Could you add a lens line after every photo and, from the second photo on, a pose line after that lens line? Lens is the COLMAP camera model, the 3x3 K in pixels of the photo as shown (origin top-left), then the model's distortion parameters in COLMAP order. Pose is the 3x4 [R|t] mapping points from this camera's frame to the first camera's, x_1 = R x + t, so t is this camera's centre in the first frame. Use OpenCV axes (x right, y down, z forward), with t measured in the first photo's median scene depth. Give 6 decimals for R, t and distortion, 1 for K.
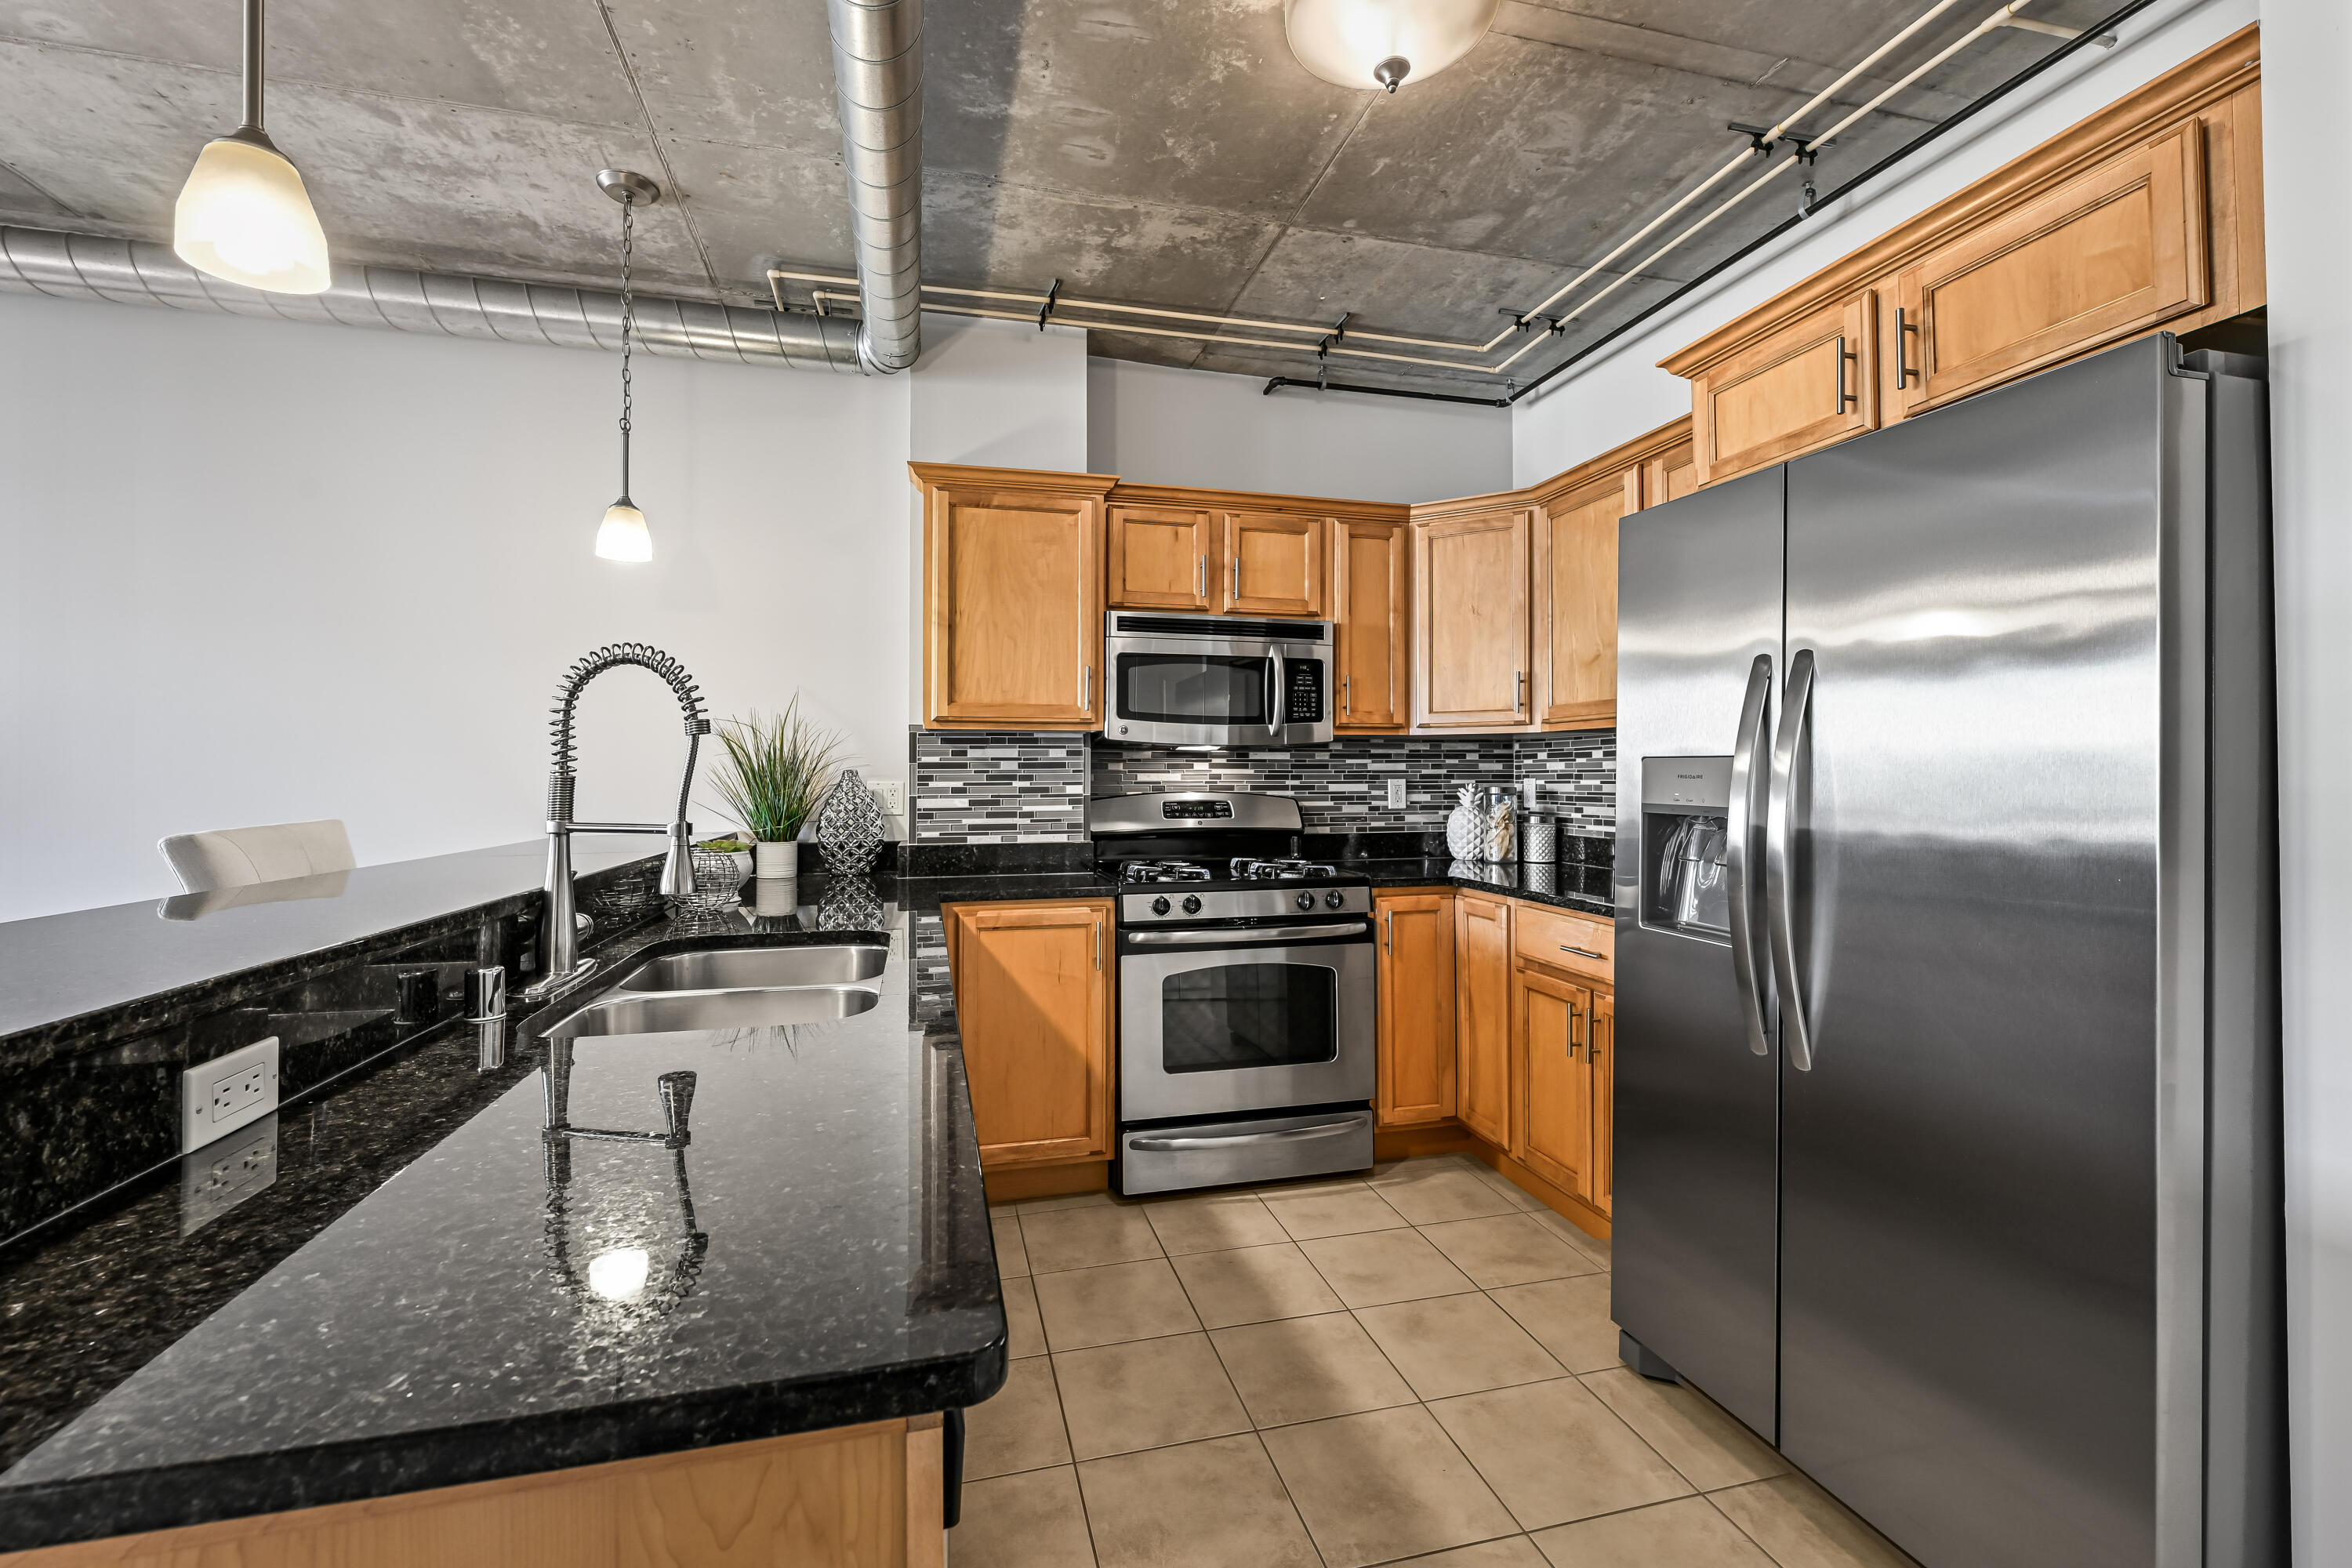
lens RADIAL K [[978.5, 0, 1188.6], [0, 978.5, 760.4], [0, 0, 1]] dist [0.005041, -0.000086]
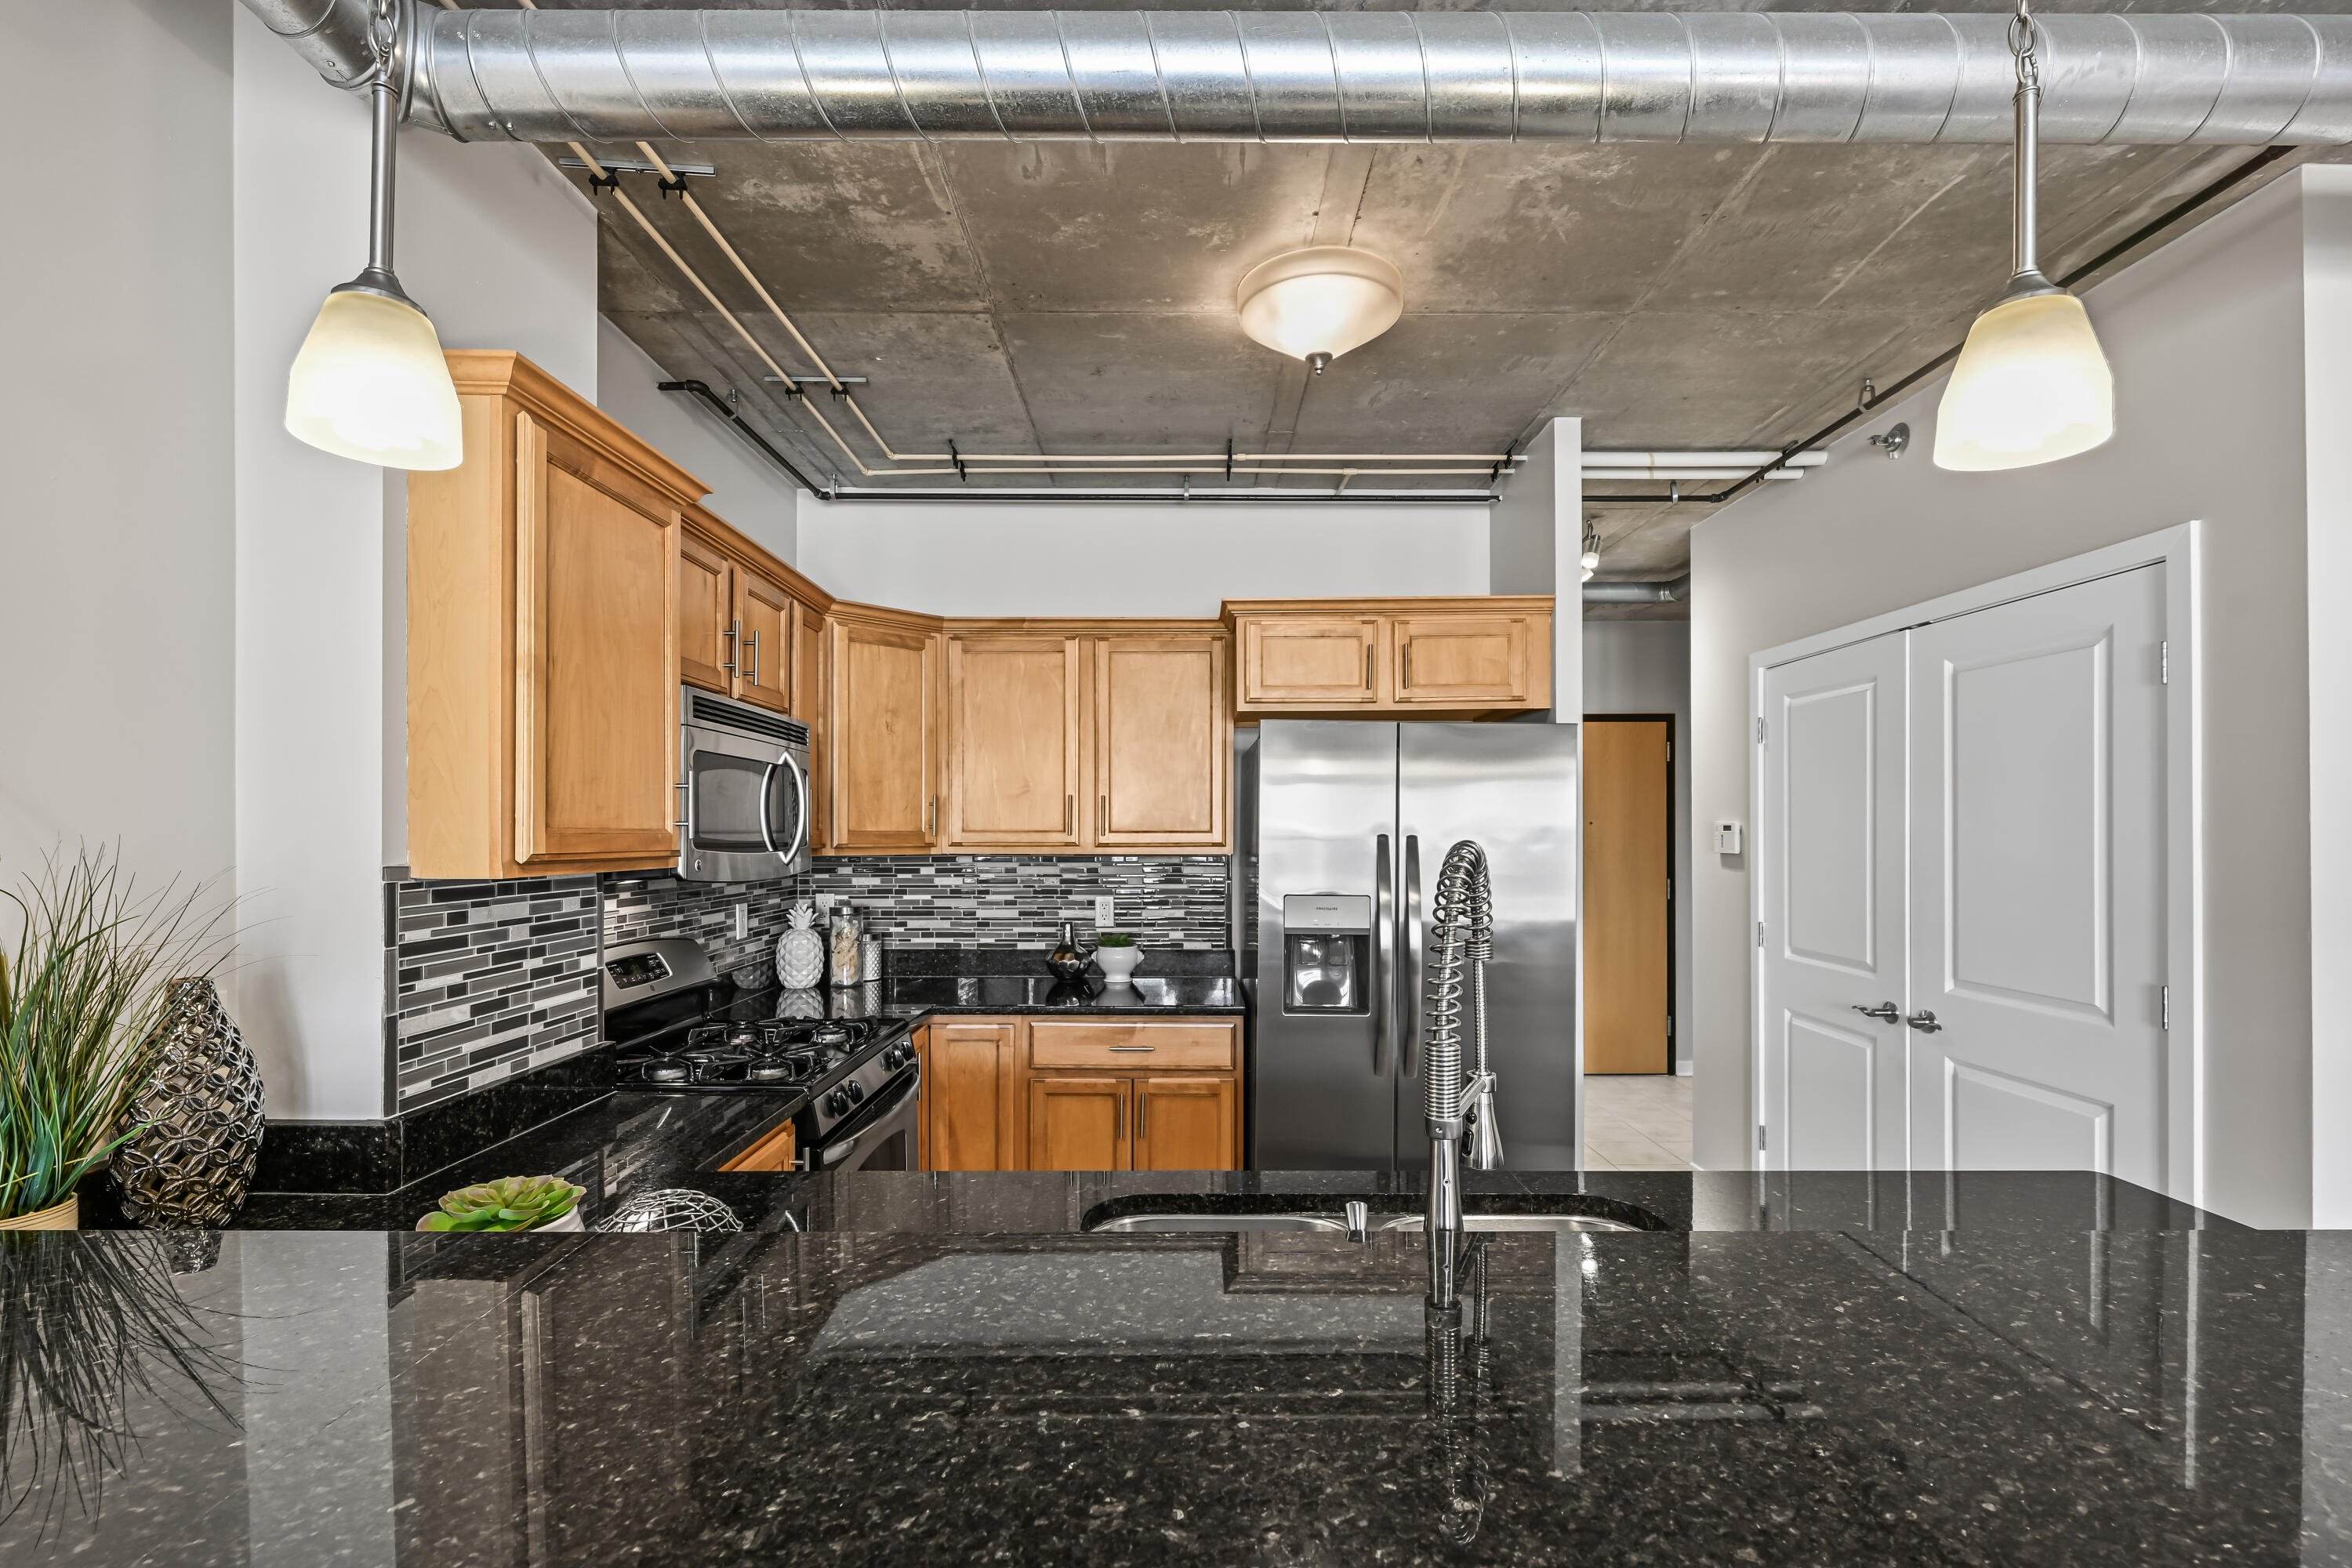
lens RADIAL K [[1034.6, 0, 1211.1], [0, 1034.6, 829.3], [0, 0, 1]] dist [0.007978, -0.001102]
pose [[0.234929, 0.006686, 0.971990, -0.675601], [-0.018843, 0.999820, -0.002323, -0.060787], [-0.971830, -0.017770, 0.235012, 0.485350]]
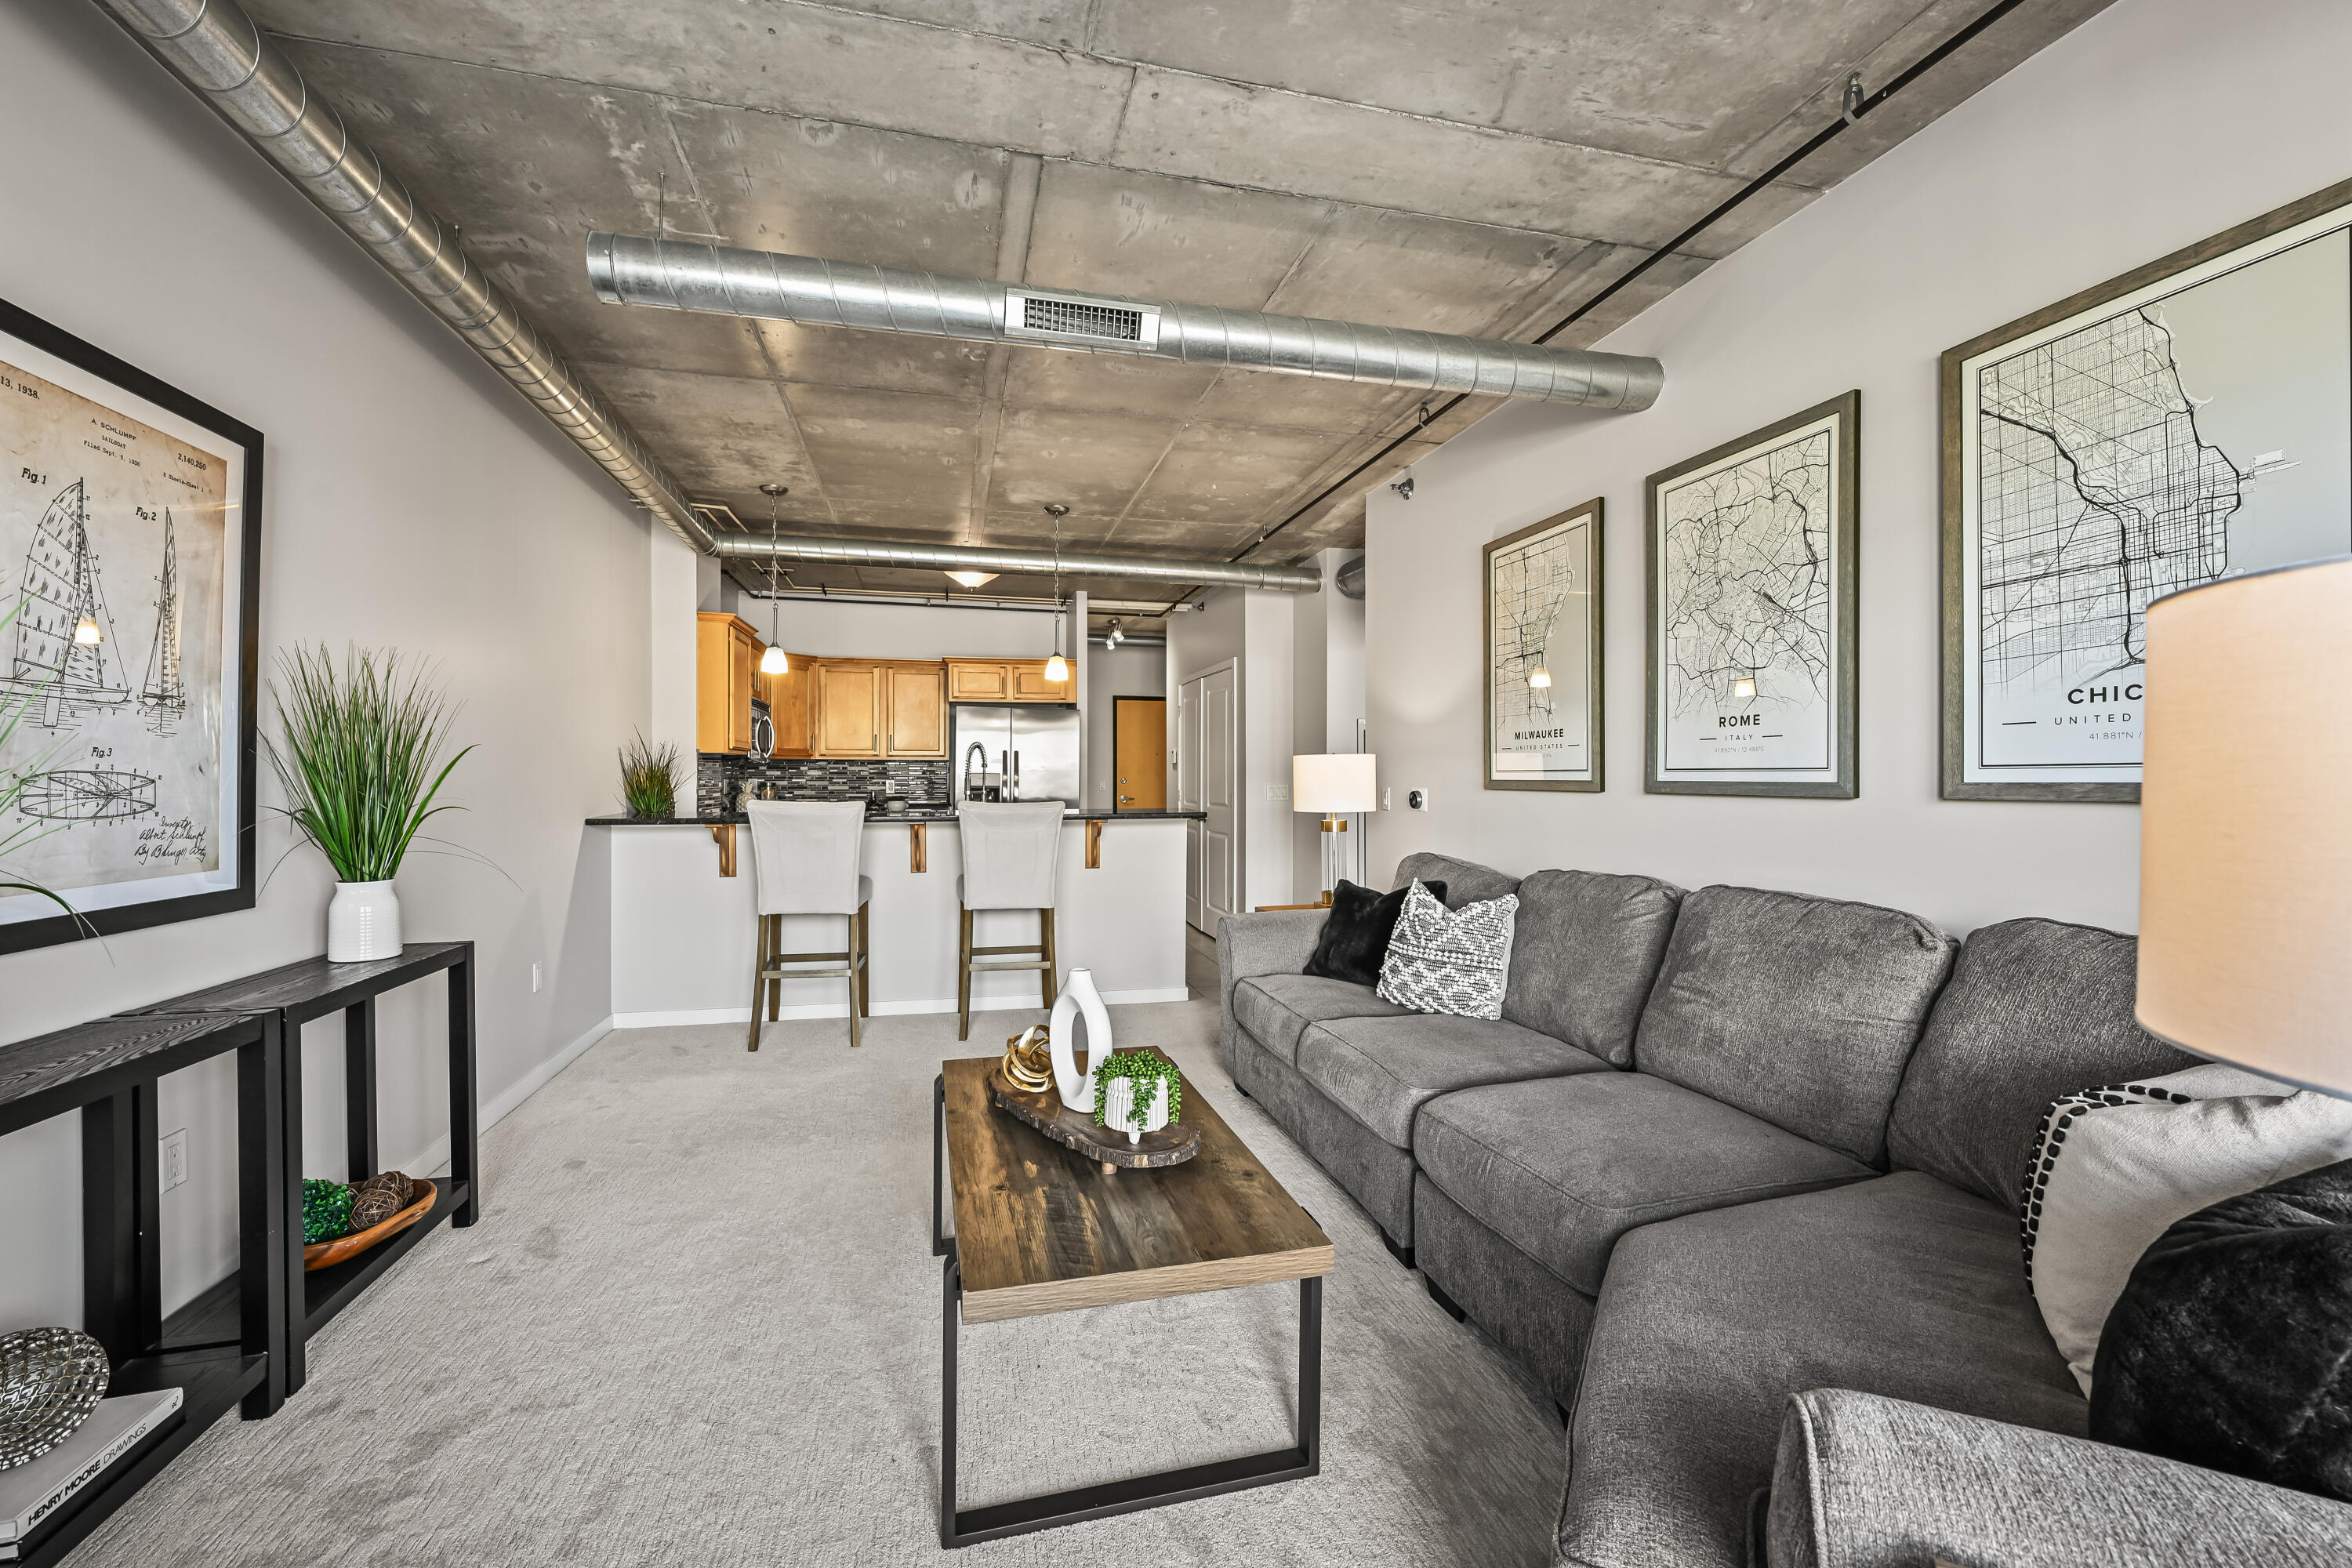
lens RADIAL K [[946.8, 0, 1179.0], [0, 946.8, 780.3], [0, 0, 1]] dist [-0.001896, 0.000004]
pose [[0.016003, 0.000882, 0.999872, -1.999240], [-0.023378, 0.999727, -0.000508, 0.002299], [-0.999599, -0.023367, 0.016019, 0.092131]]
